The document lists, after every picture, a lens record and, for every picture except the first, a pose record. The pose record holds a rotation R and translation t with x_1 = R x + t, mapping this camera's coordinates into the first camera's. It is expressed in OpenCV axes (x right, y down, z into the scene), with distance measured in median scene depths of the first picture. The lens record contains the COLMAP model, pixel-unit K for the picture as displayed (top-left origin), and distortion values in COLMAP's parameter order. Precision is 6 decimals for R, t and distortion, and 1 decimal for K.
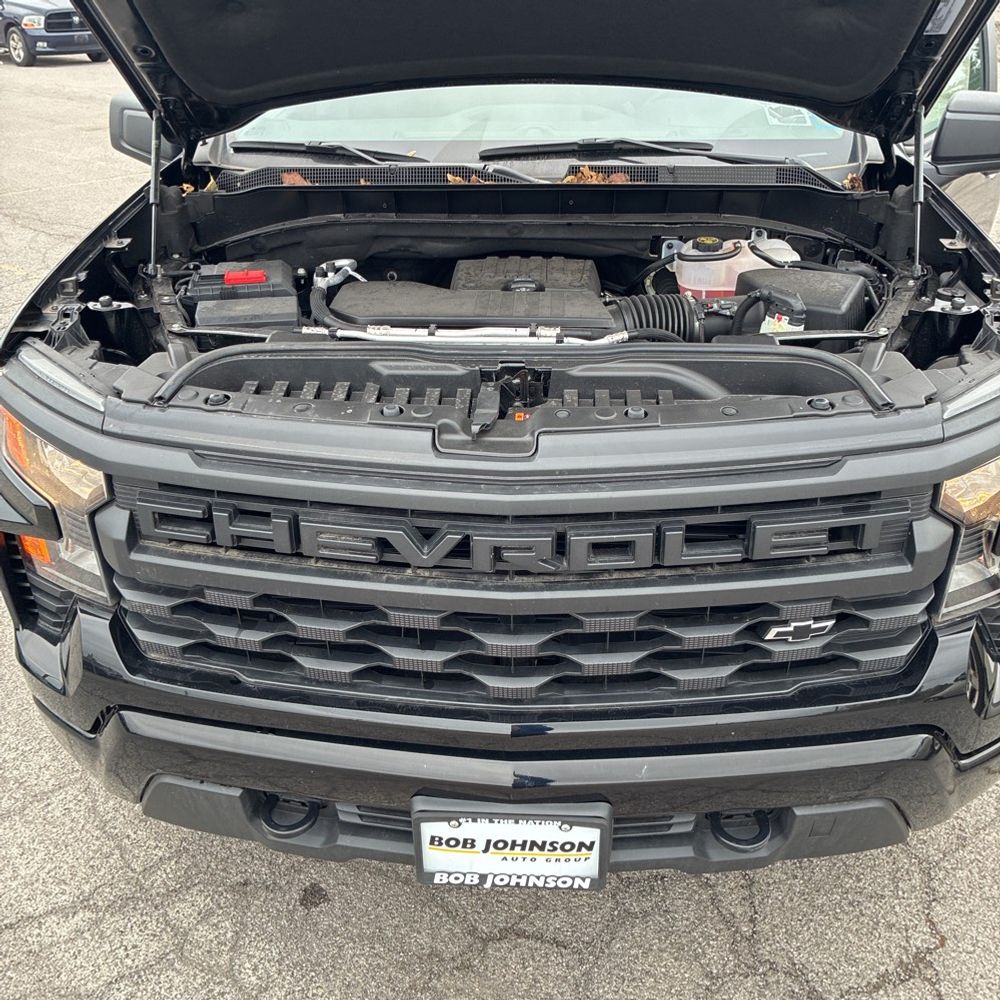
lens RADIAL K [[1016.5, 0, 497.9], [0, 1016.5, 483.9], [0, 0, 1]] dist [0.023346, 0.000000]
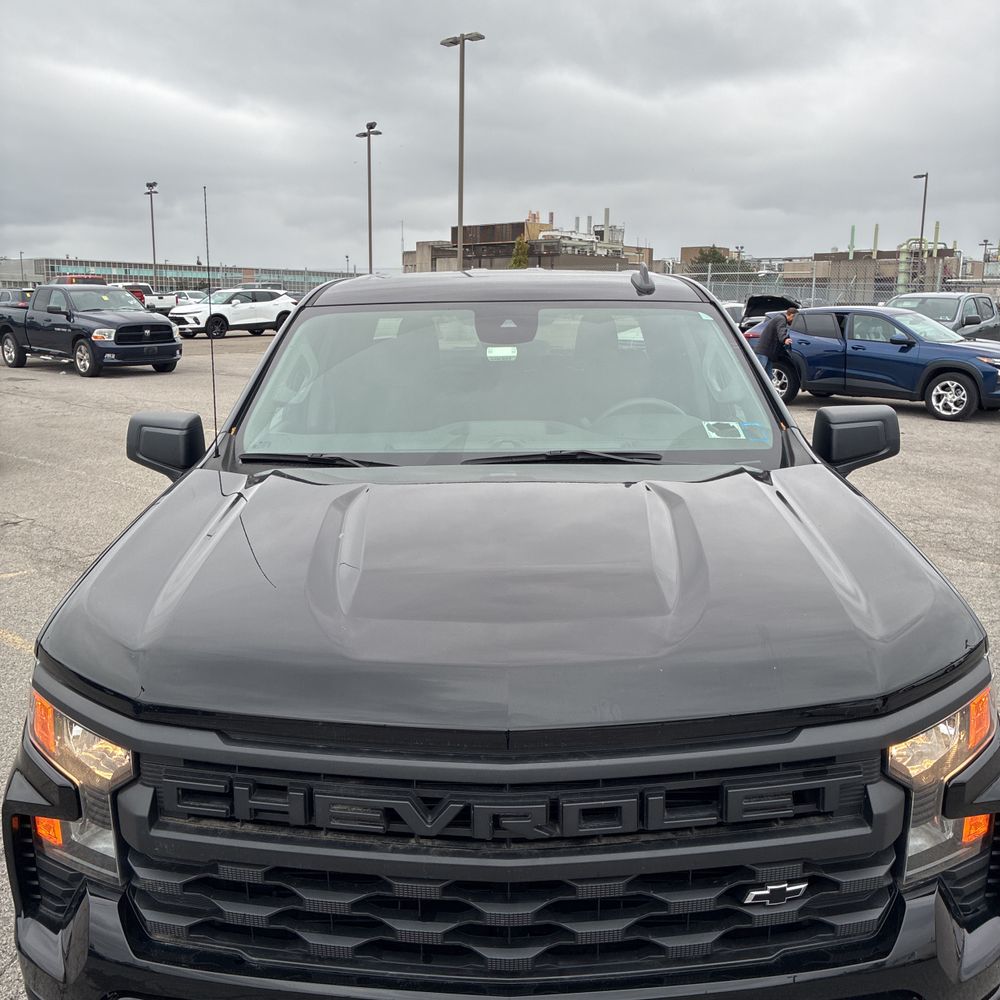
lens RADIAL K [[1016.5, 0, 489.1], [0, 1016.5, 485.1], [0, 0, 1]] dist [0.023346, 0.000000]
pose [[0.999316, -0.006667, 0.036370, -0.041623], [0.016348, 0.961923, -0.272830, 0.018236], [-0.033166, 0.273238, 0.961374, -0.140807]]
